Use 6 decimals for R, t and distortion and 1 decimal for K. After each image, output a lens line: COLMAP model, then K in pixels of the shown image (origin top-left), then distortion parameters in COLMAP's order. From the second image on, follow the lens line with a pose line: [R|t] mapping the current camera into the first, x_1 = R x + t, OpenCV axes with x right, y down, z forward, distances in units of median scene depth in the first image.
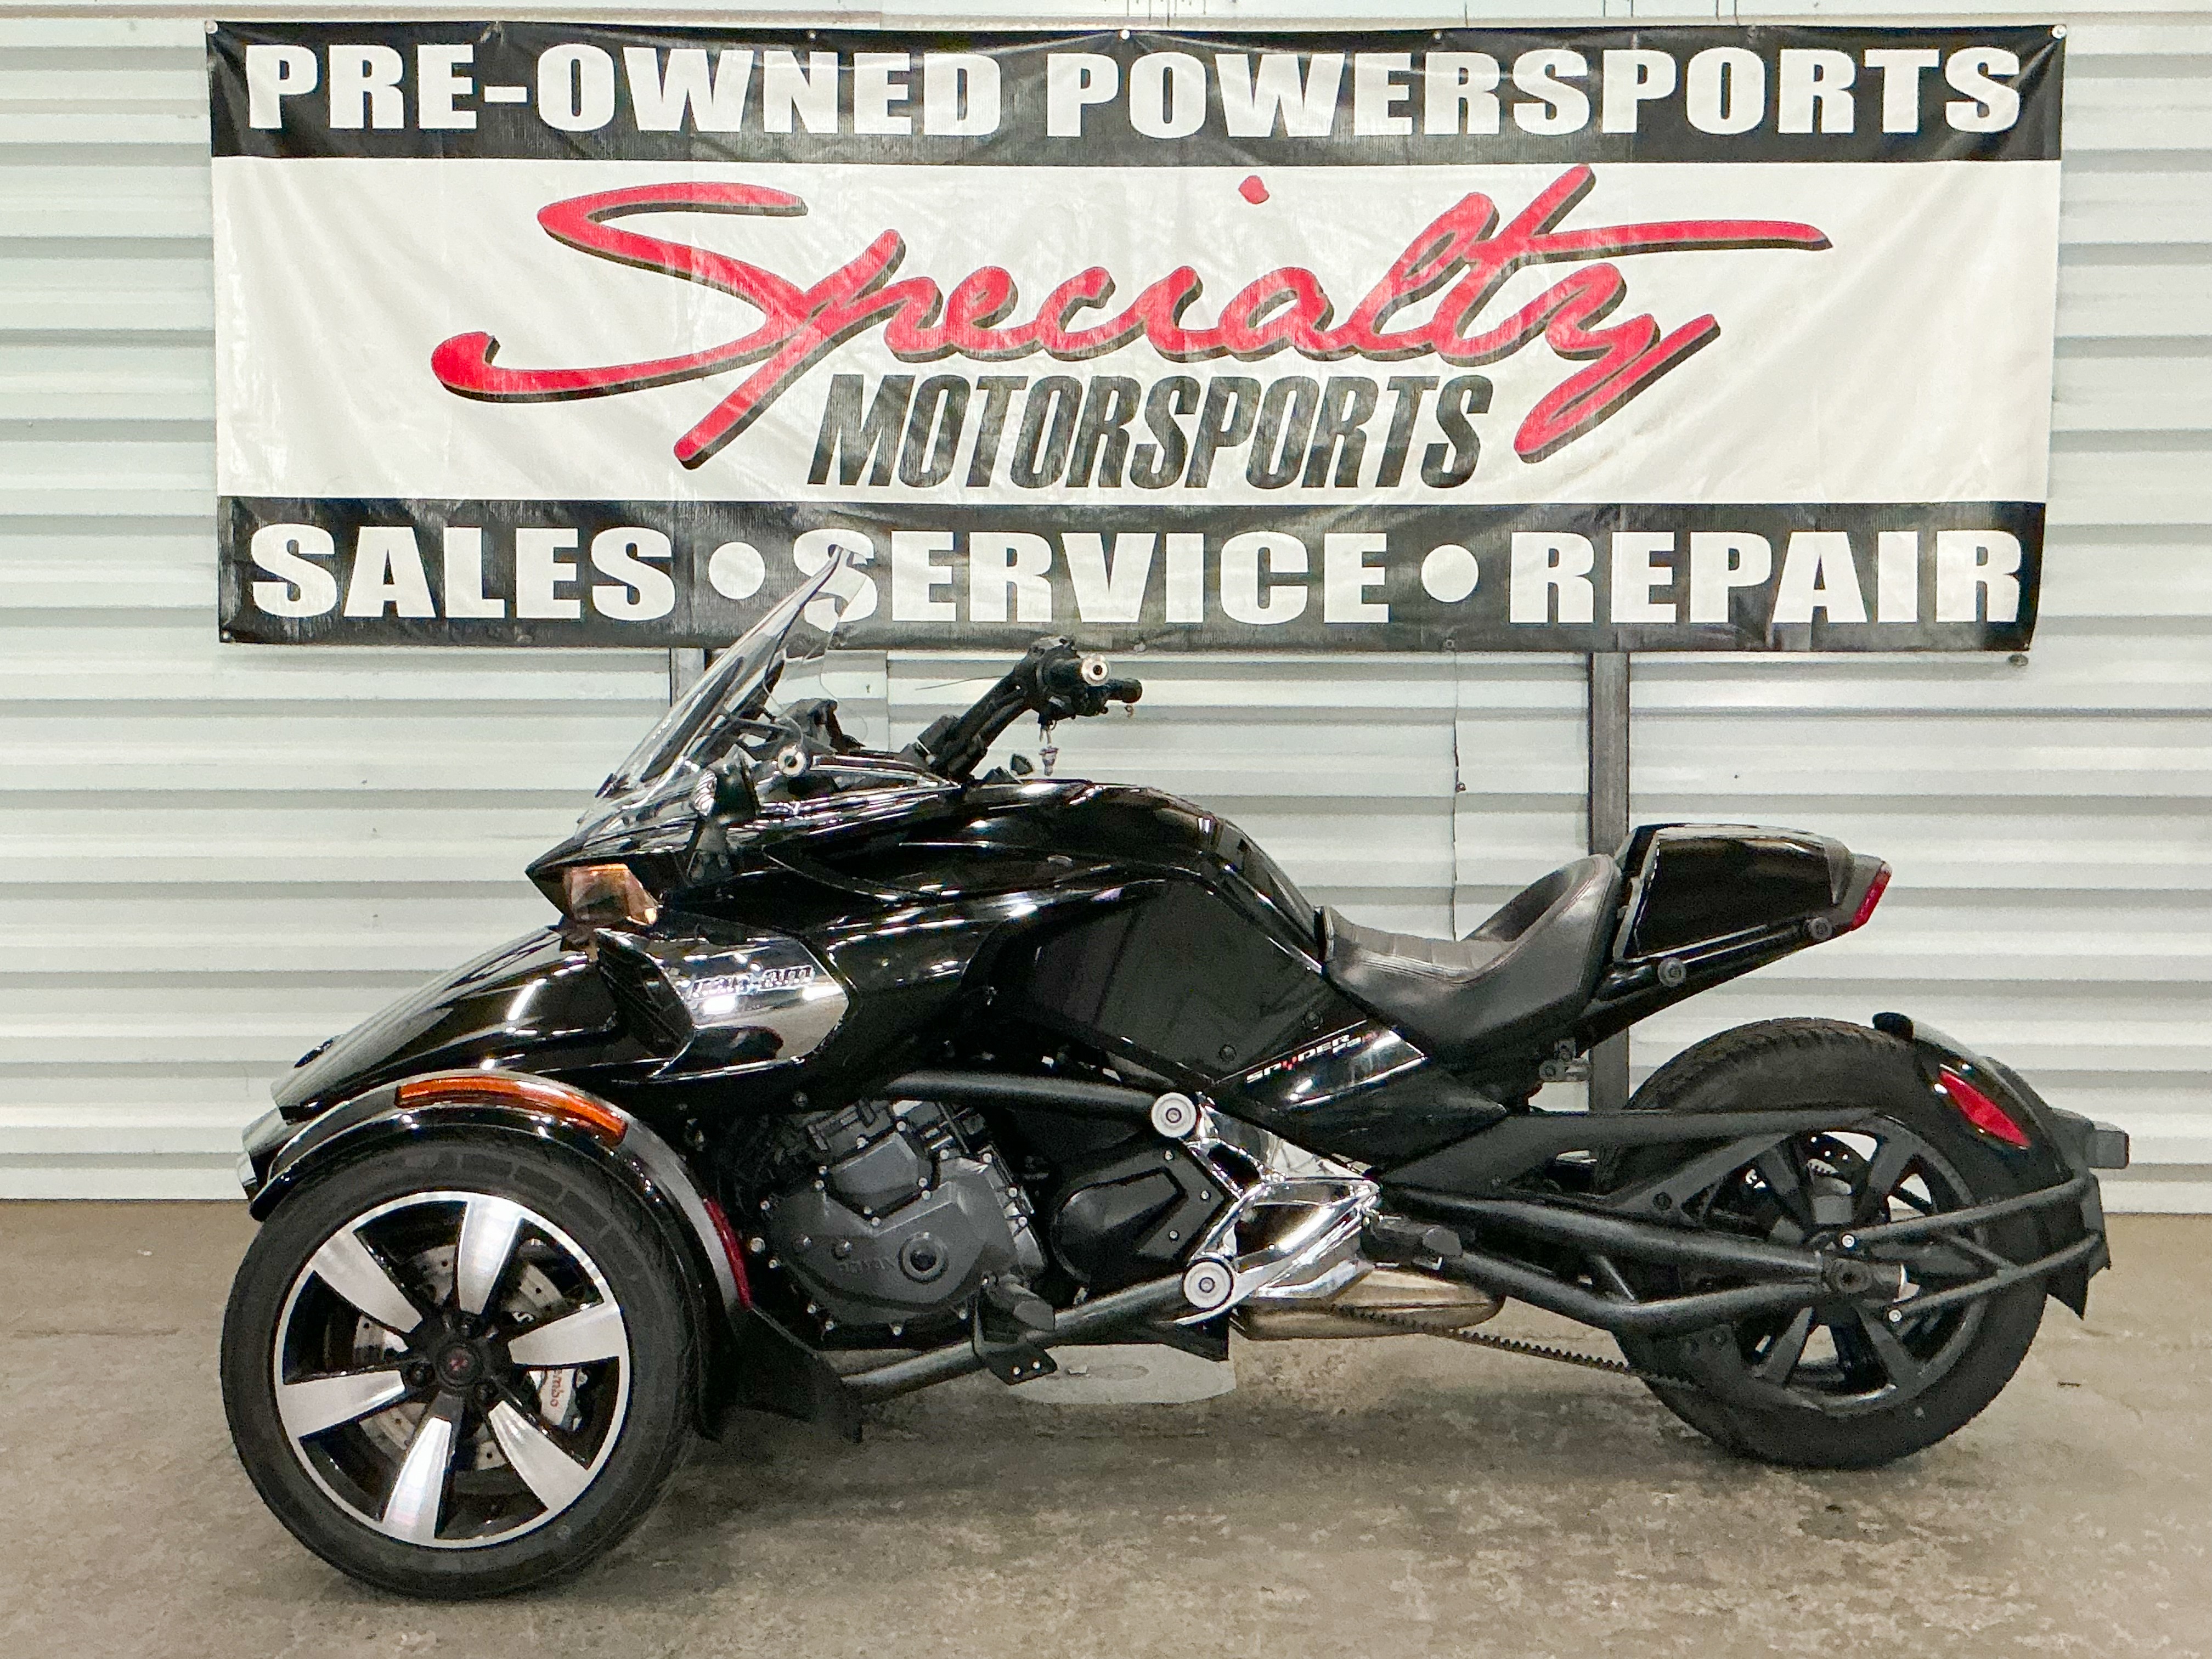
lens RADIAL K [[2736.8, 0, 1092.6], [0, 2736.8, 858.8], [0, 0, 1]] dist [0.054977, 0.000000]
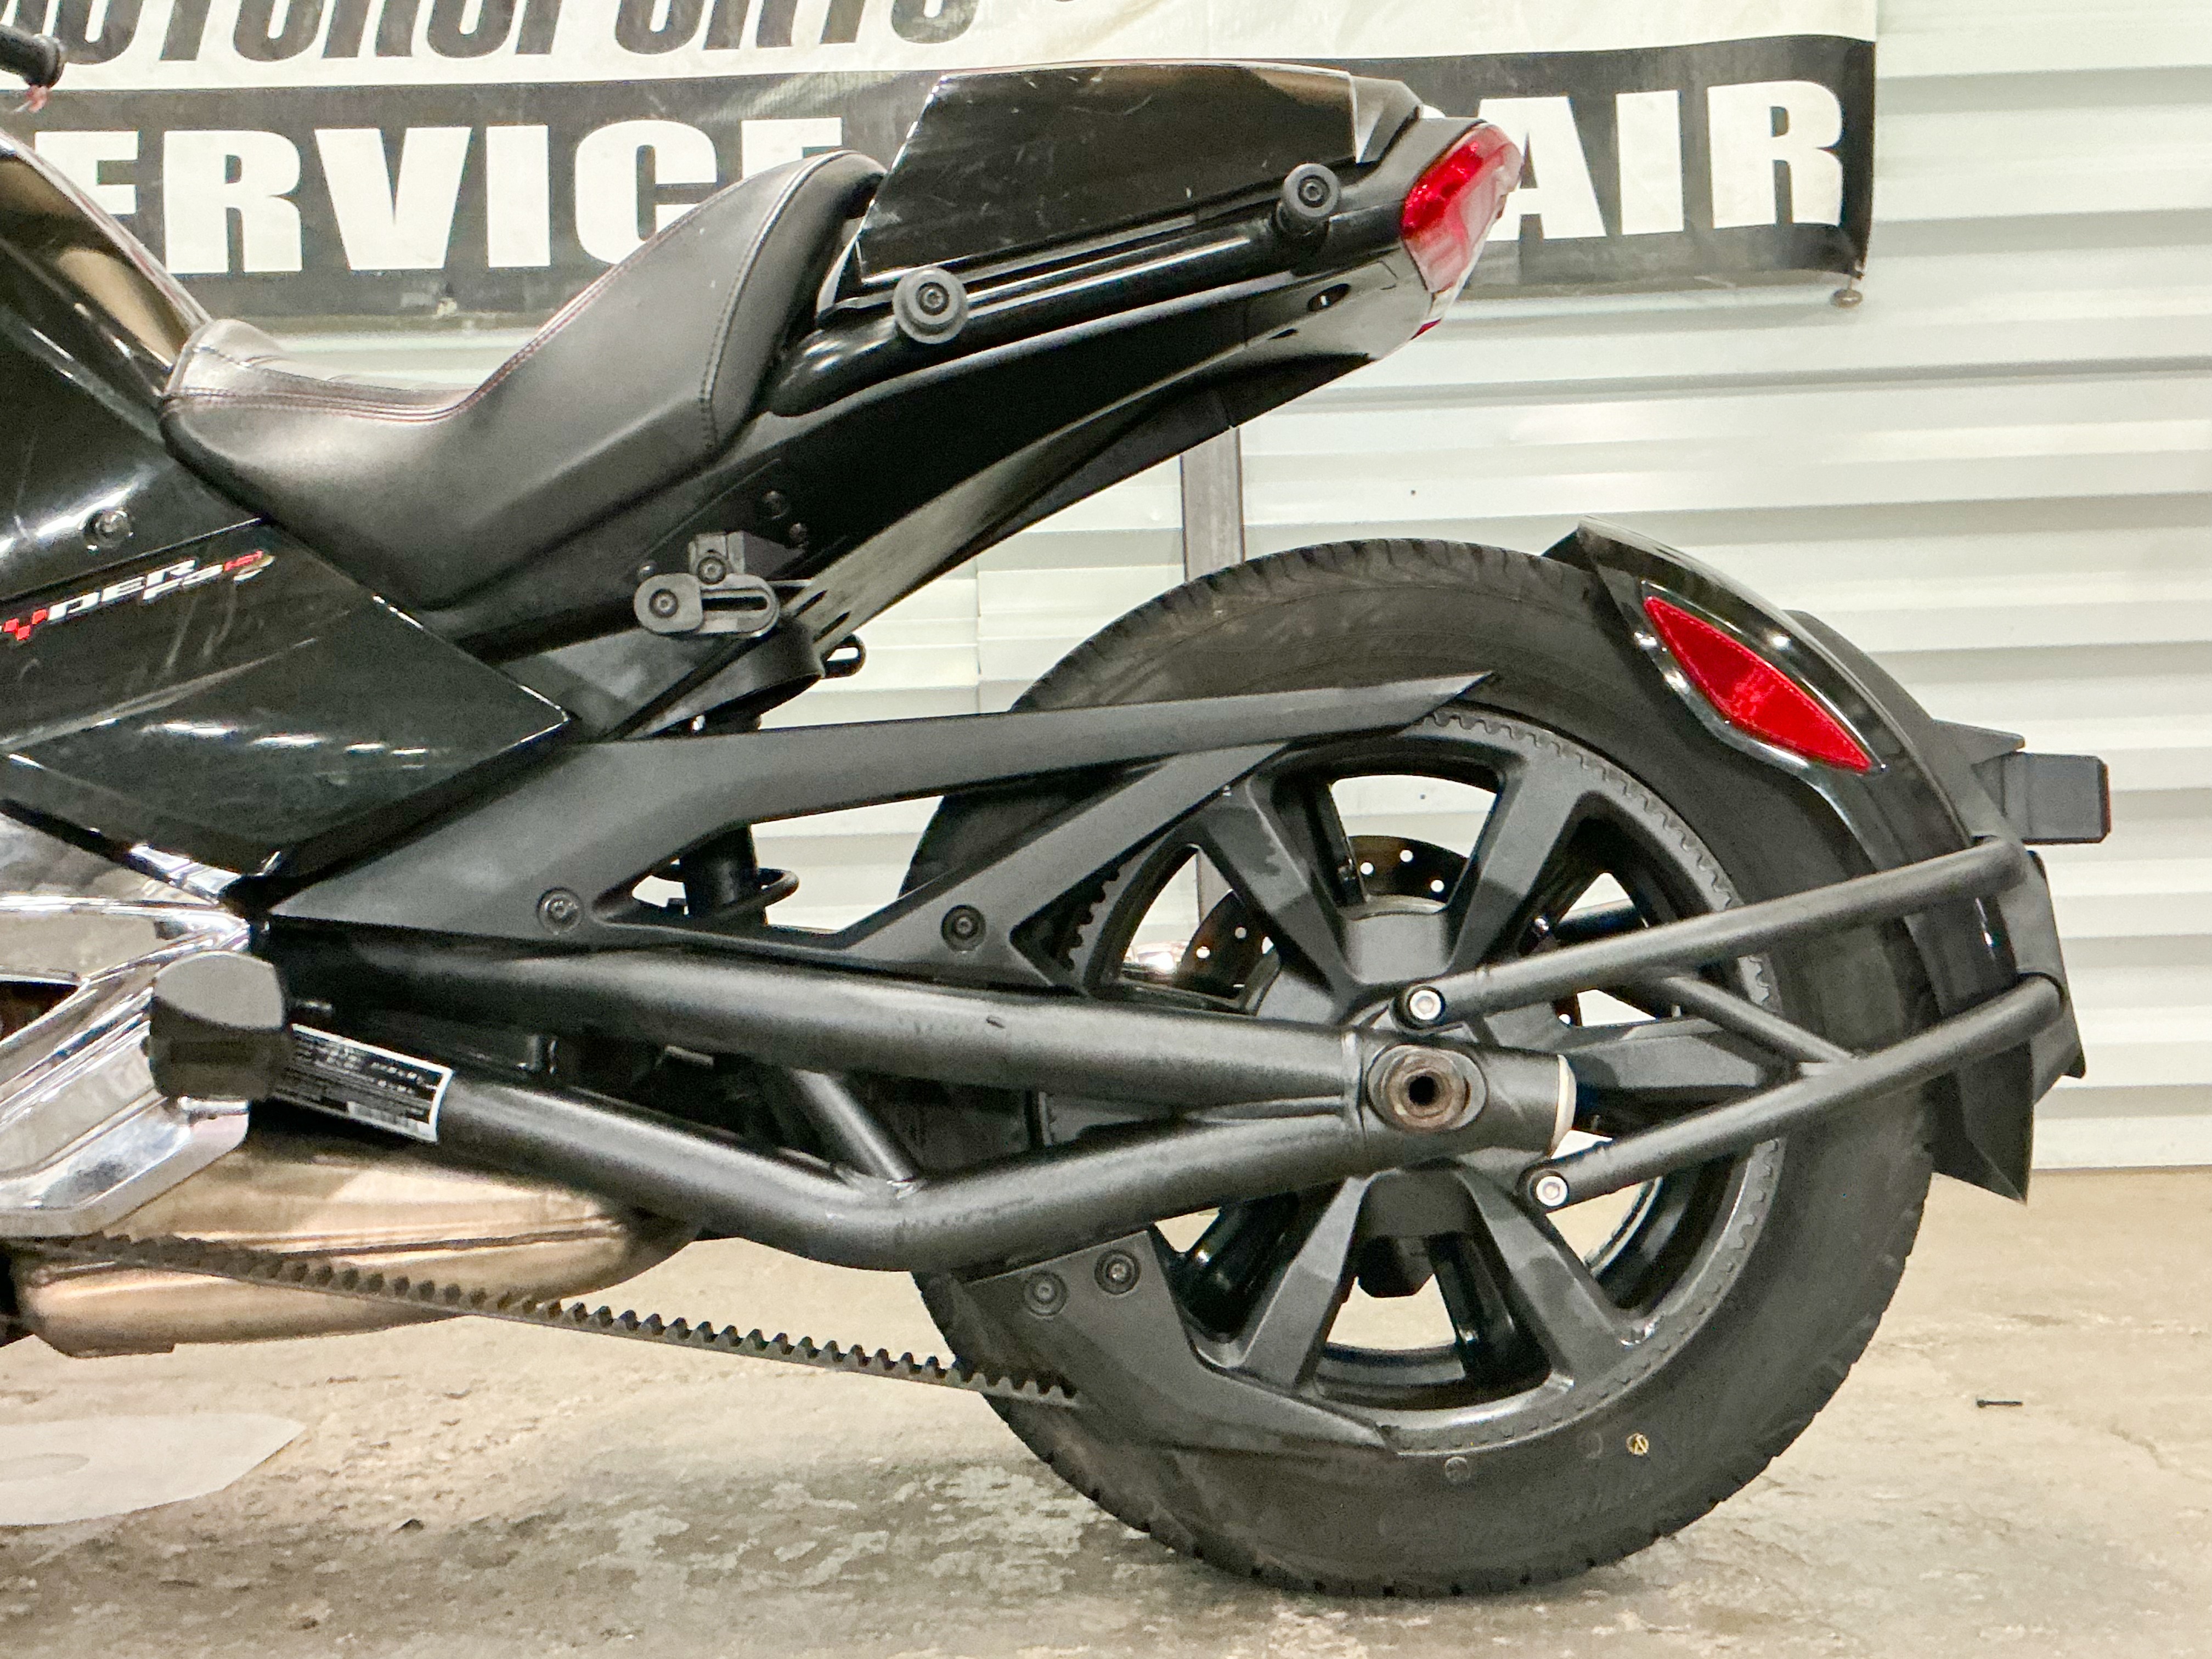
lens RADIAL K [[2495.2, 0, 1148.0], [0, 2495.2, 877.8], [0, 0, 1]] dist [0.051367, 0.000000]
pose [[0.998937, -0.033218, 0.031956, 0.153496], [0.035565, 0.996480, -0.075918, 0.100341], [-0.029321, 0.076974, 0.996602, 0.441511]]
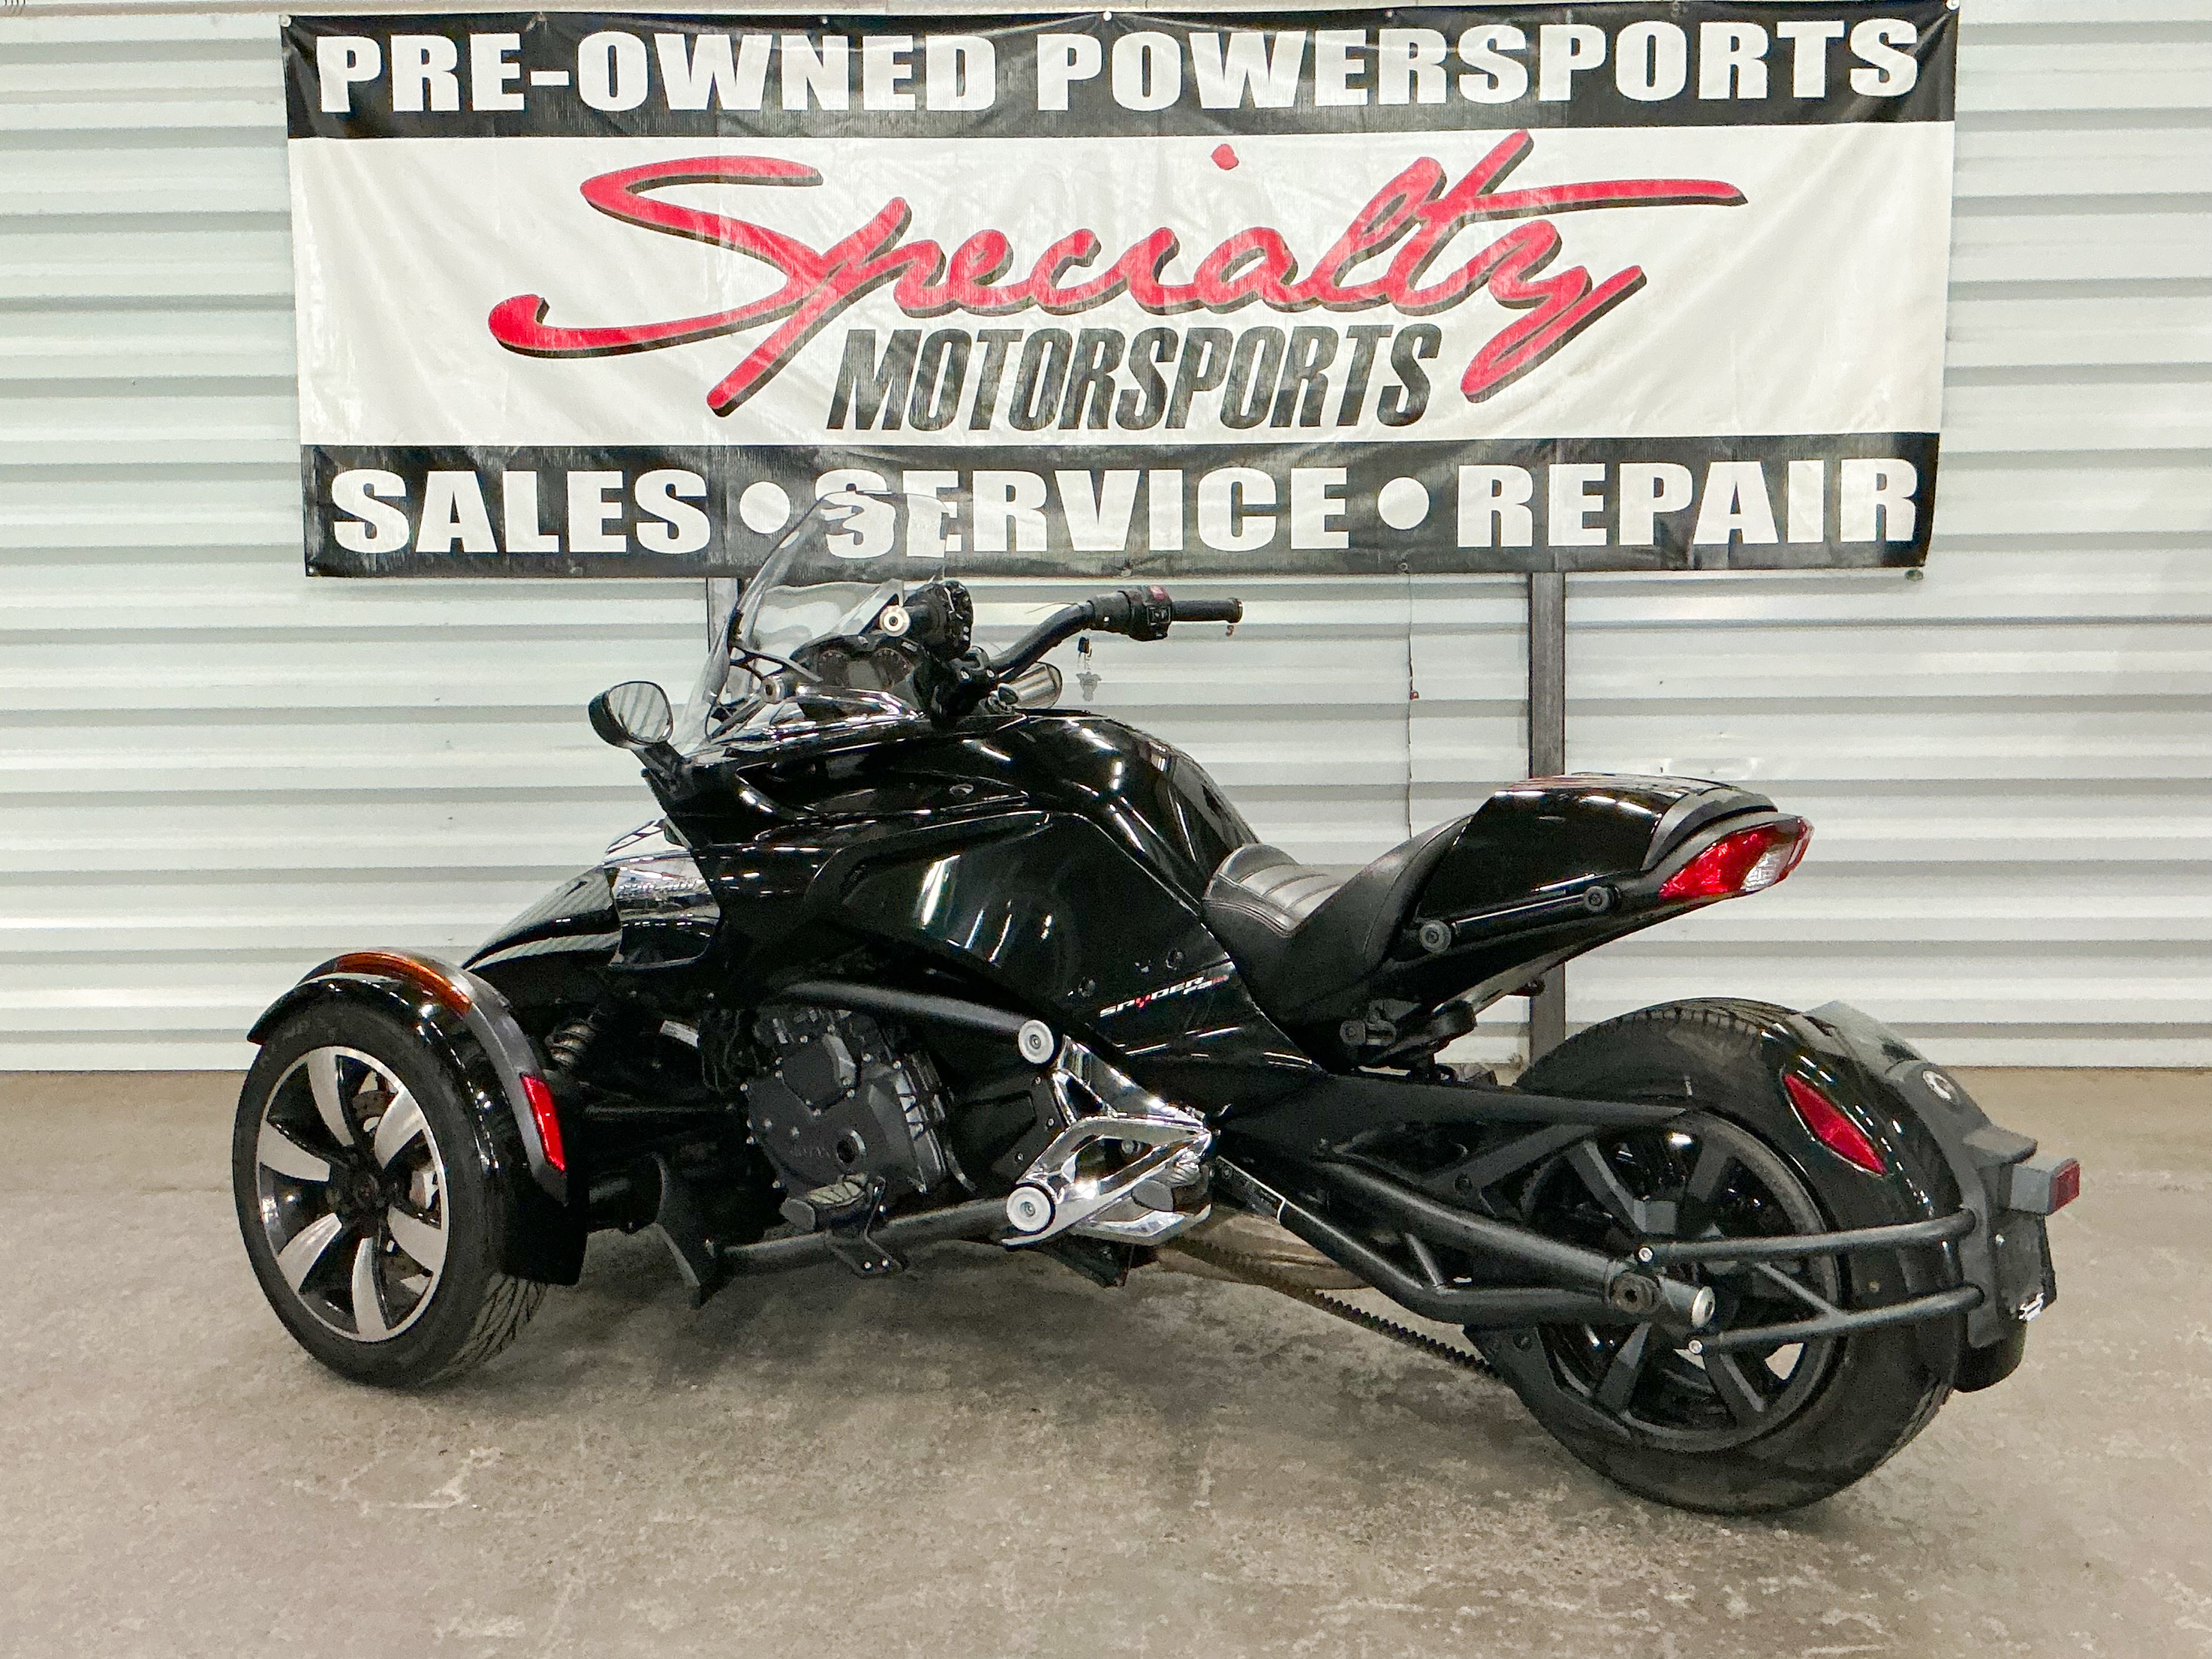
lens RADIAL K [[2495.2, 0, 1099.2], [0, 2495.2, 856.3], [0, 0, 1]] dist [0.051367, 0.000000]
pose [[0.999897, -0.009554, -0.010742, 0.016104], [0.010013, 0.999003, 0.043499, -0.006097], [0.010315, -0.043602, 0.998996, -0.023131]]
